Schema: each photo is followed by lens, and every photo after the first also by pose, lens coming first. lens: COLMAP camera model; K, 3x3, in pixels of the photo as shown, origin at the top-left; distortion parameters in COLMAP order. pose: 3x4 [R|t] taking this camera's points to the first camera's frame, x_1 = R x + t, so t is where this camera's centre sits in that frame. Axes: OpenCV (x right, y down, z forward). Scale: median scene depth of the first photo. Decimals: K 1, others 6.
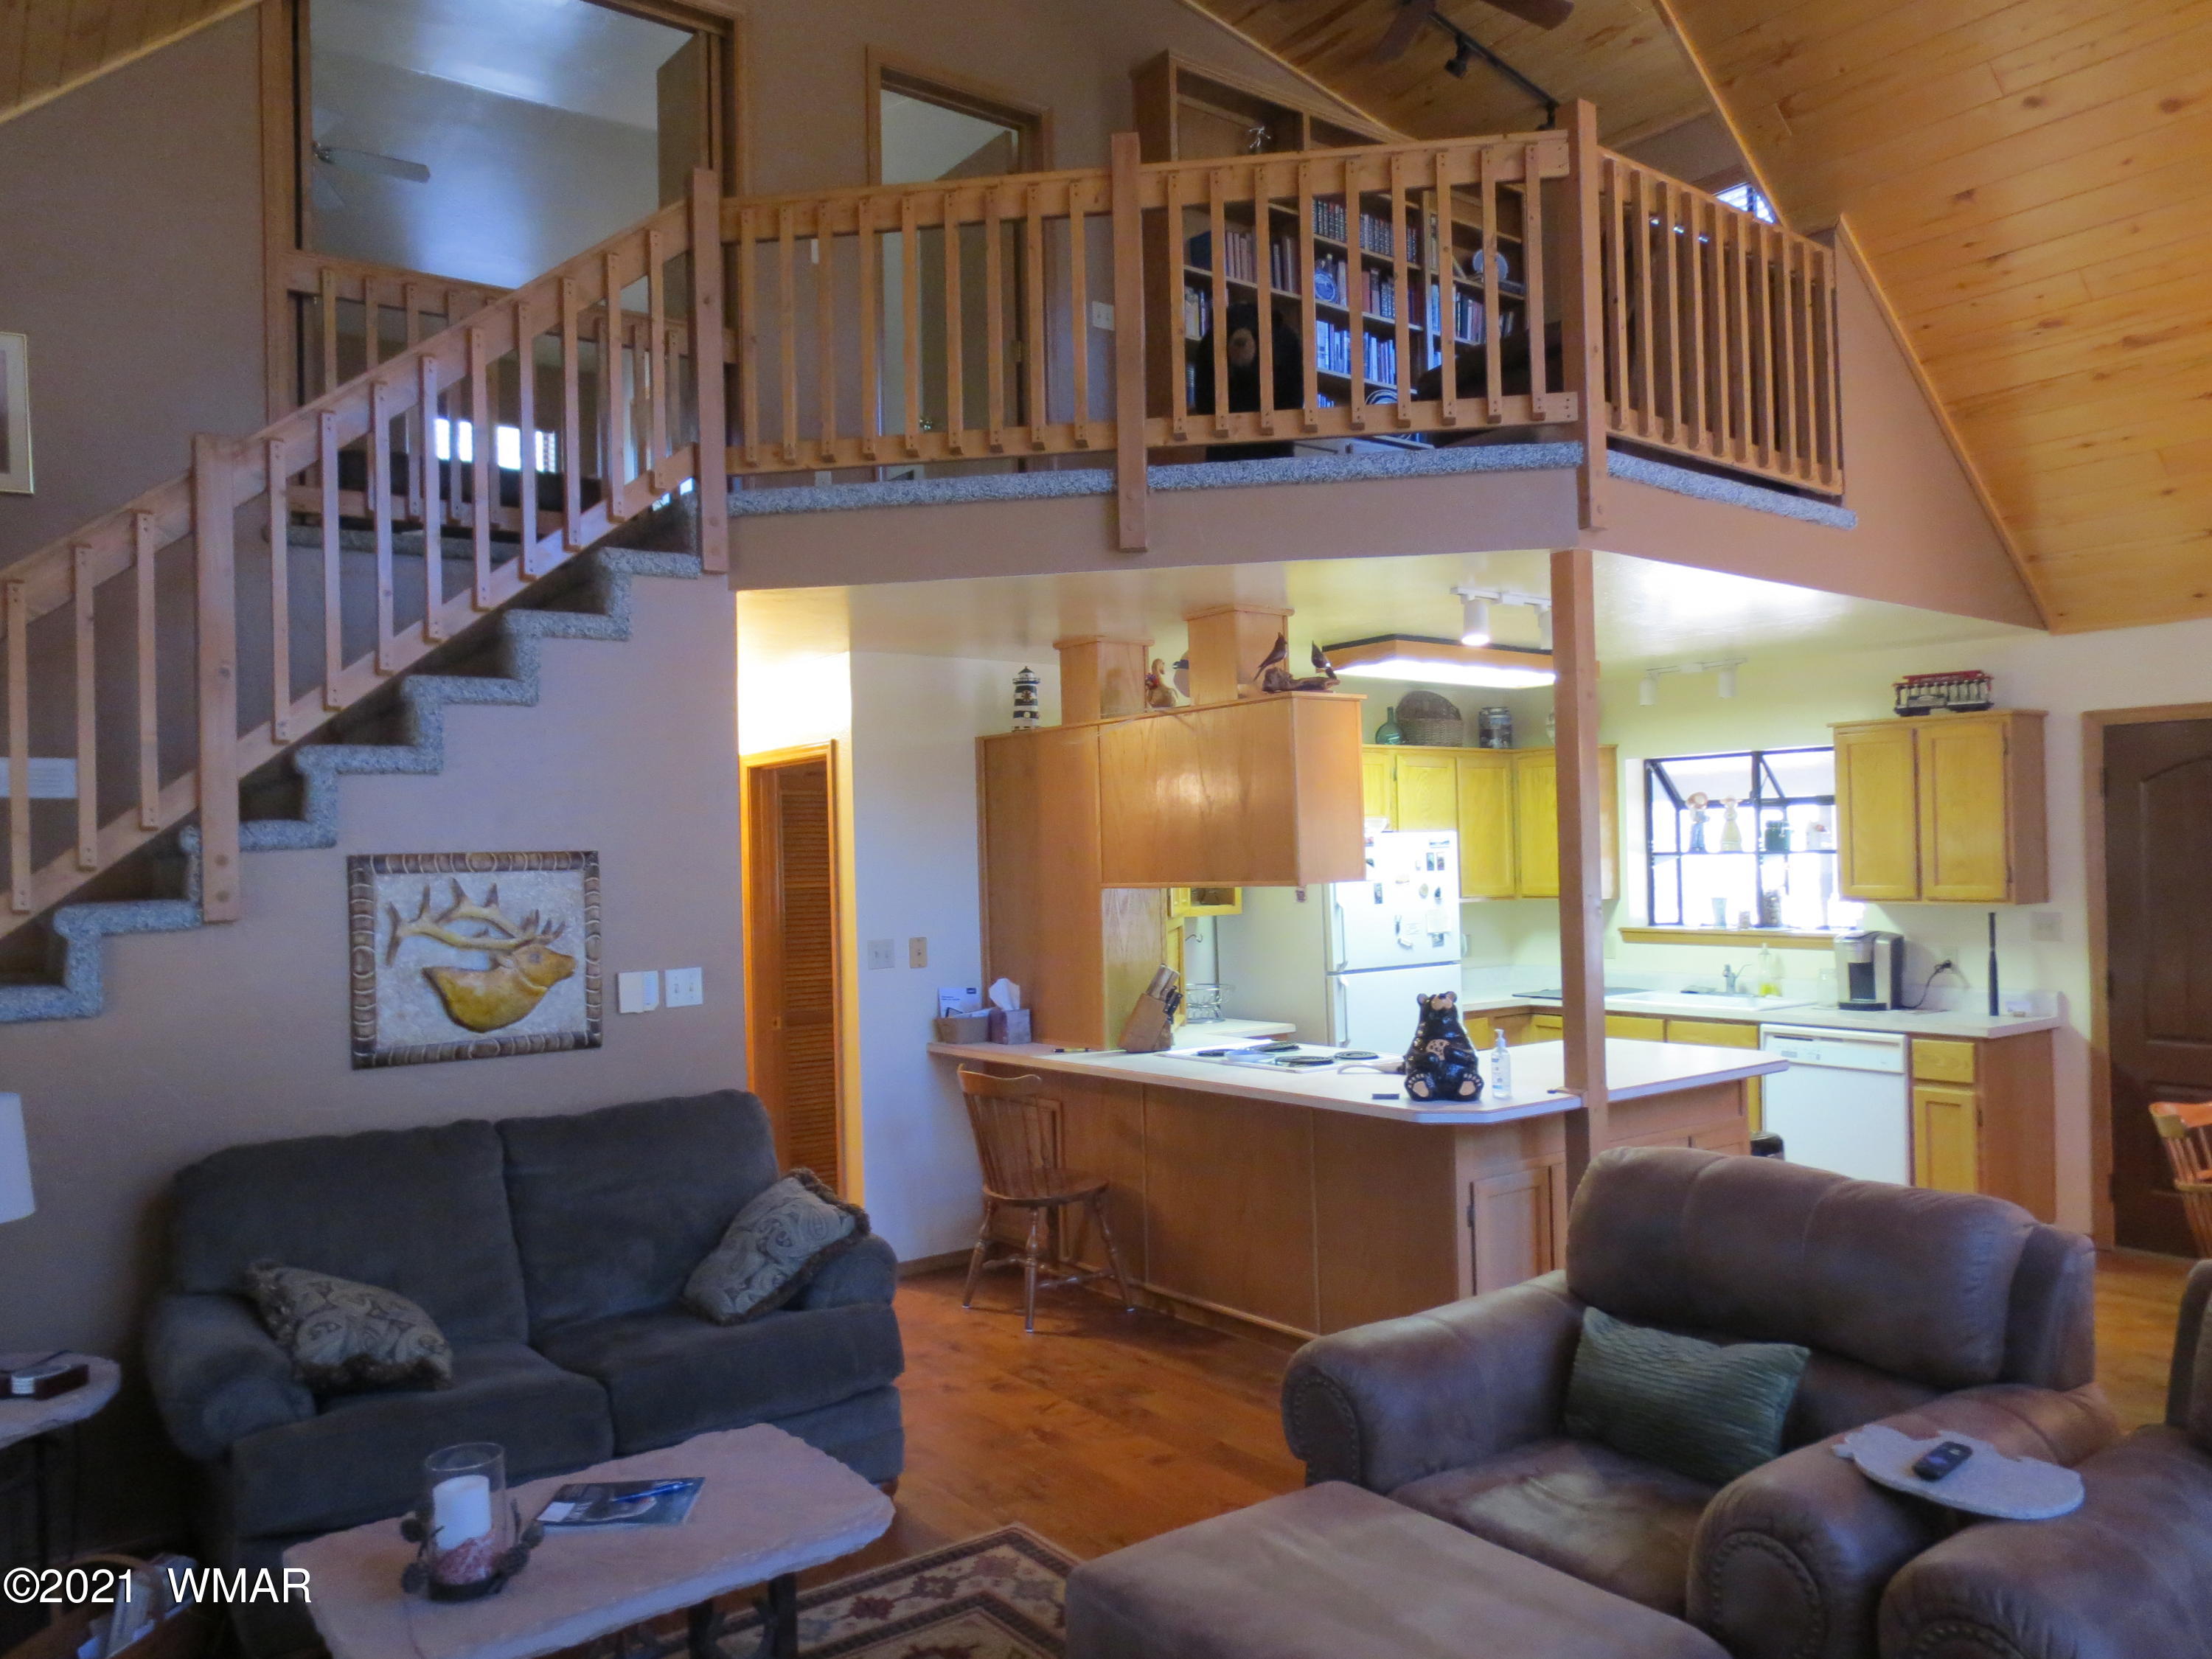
lens RADIAL K [[1602.3, 0, 1125.7], [0, 1602.3, 844.1], [0, 0, 1]] dist [-0.020351, 0.014205]
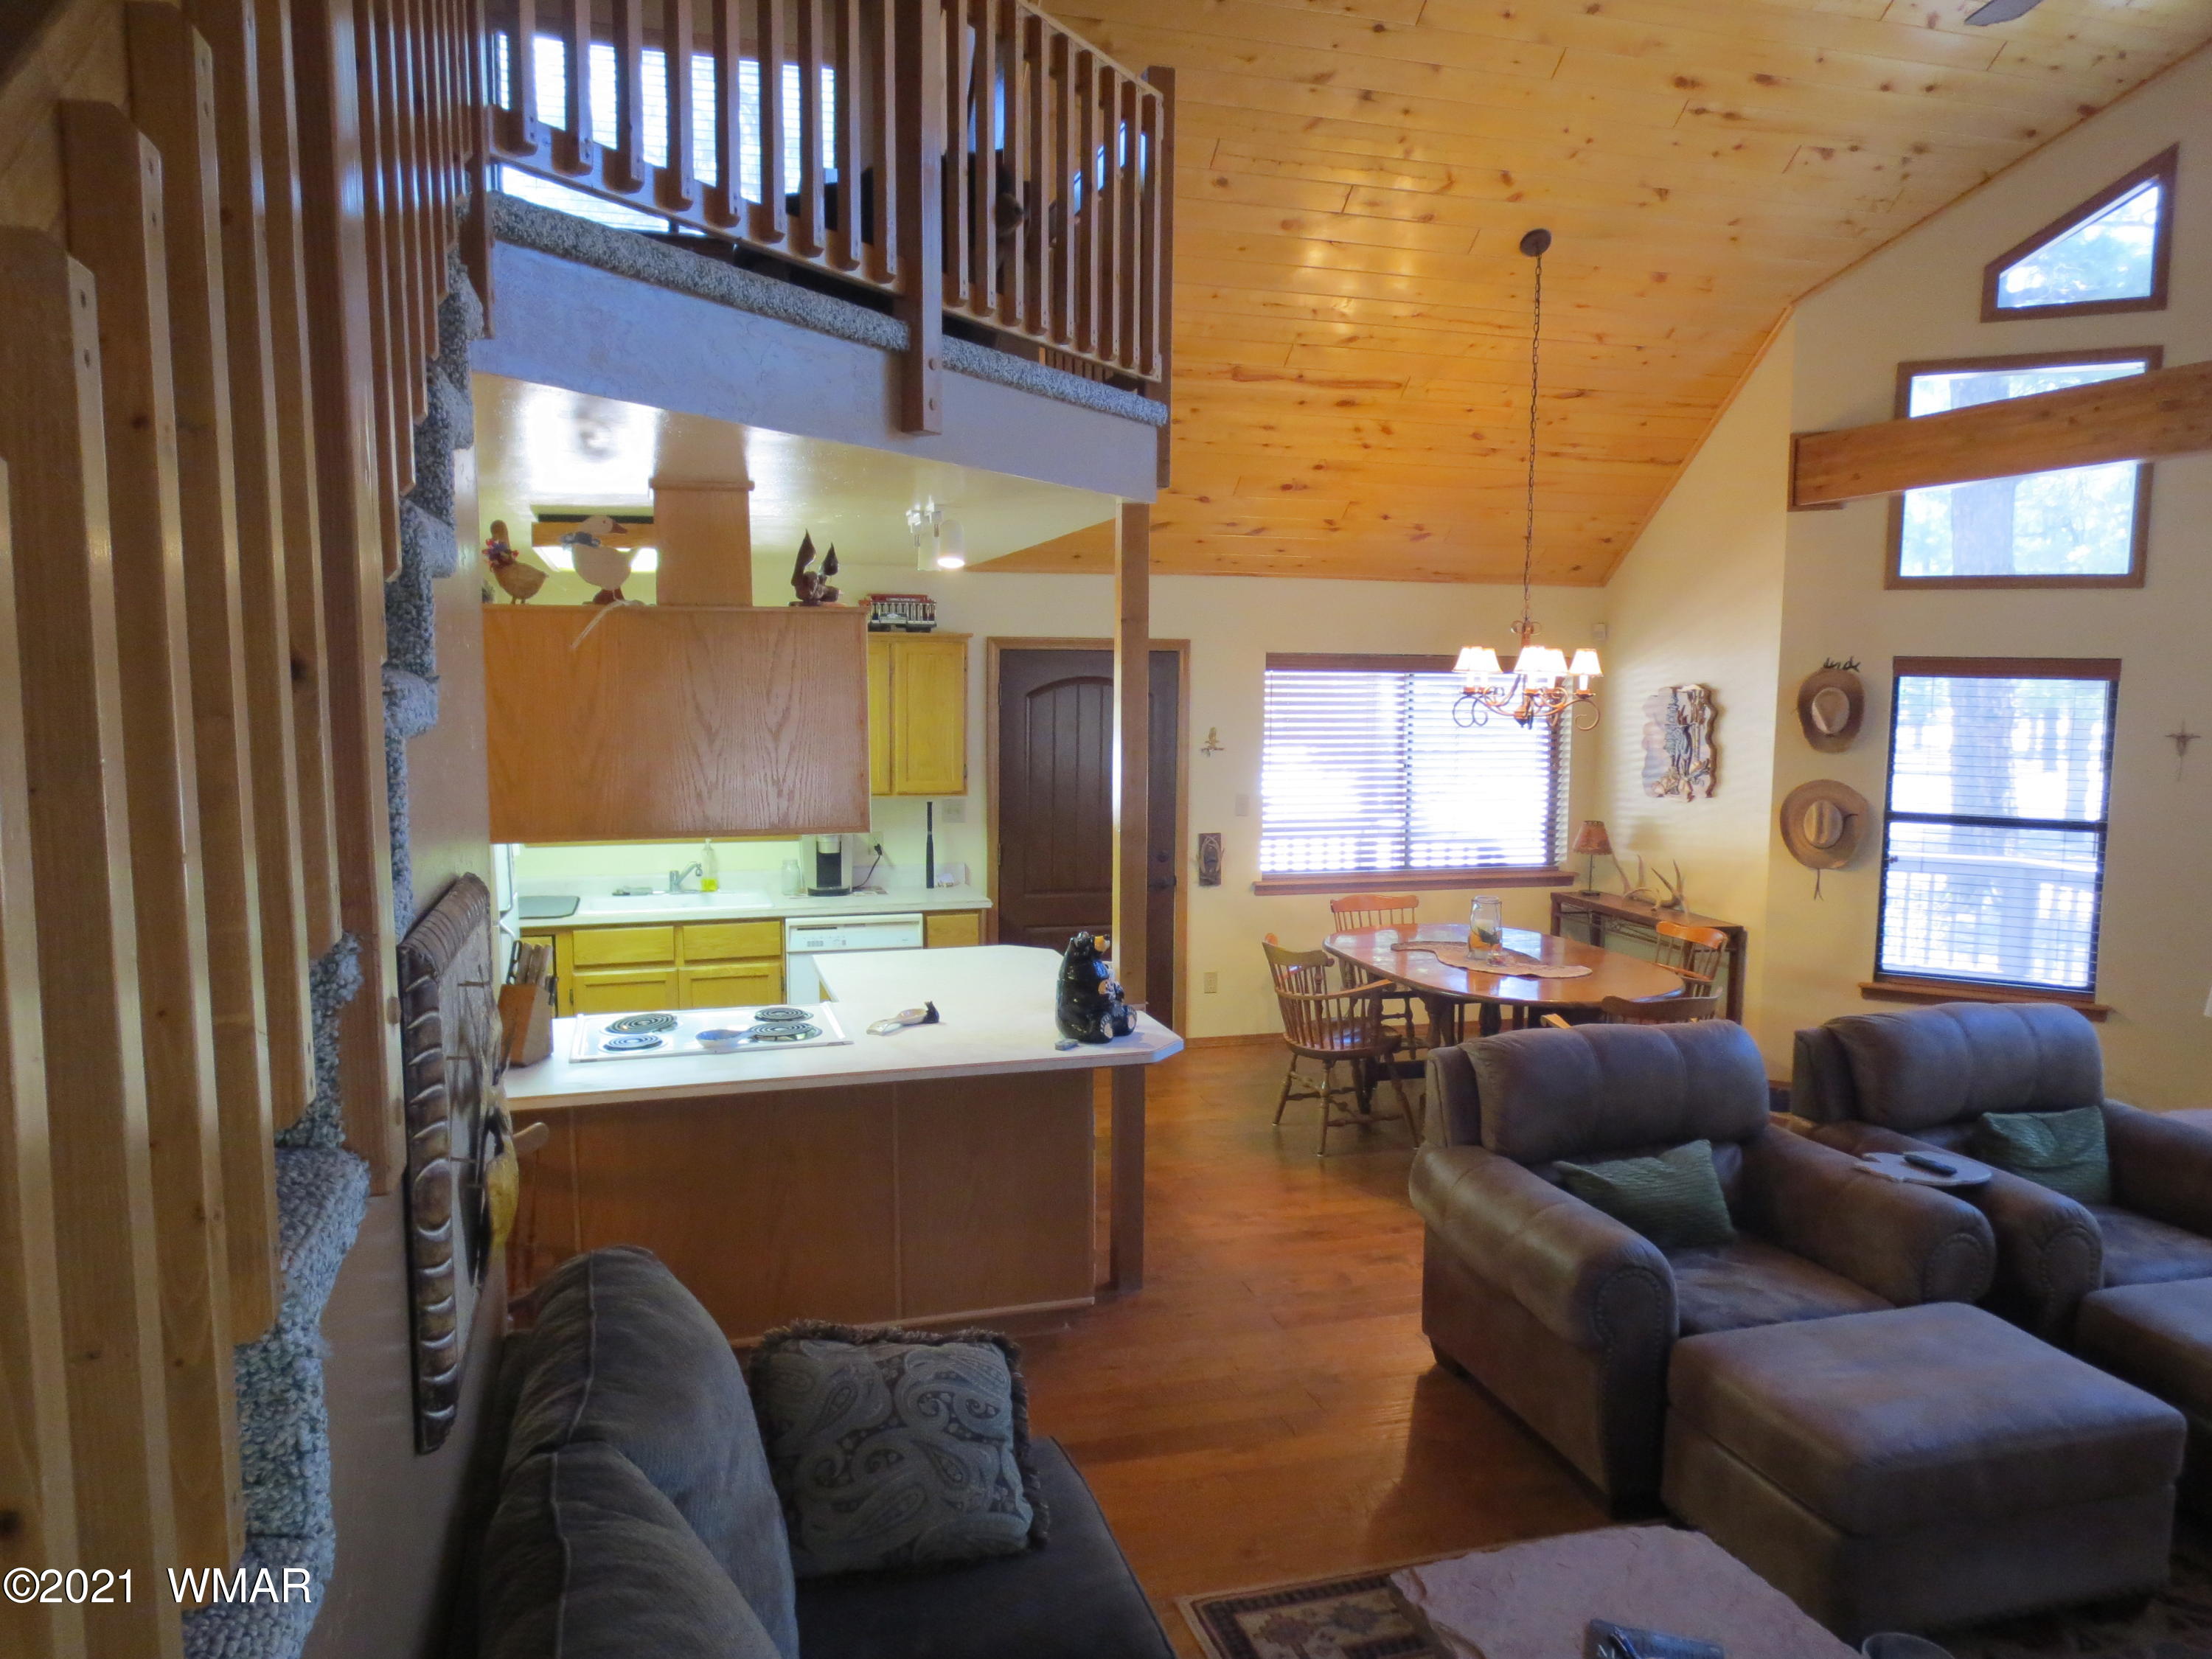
lens RADIAL K [[1602.3, 0, 1117.5], [0, 1602.3, 842.3], [0, 0, 1]] dist [-0.020351, 0.014205]
pose [[0.345369, -0.080683, 0.934992, -0.527493], [-0.023116, 0.995264, 0.094423, -0.043407], [-0.938182, -0.054224, 0.341868, 0.459589]]
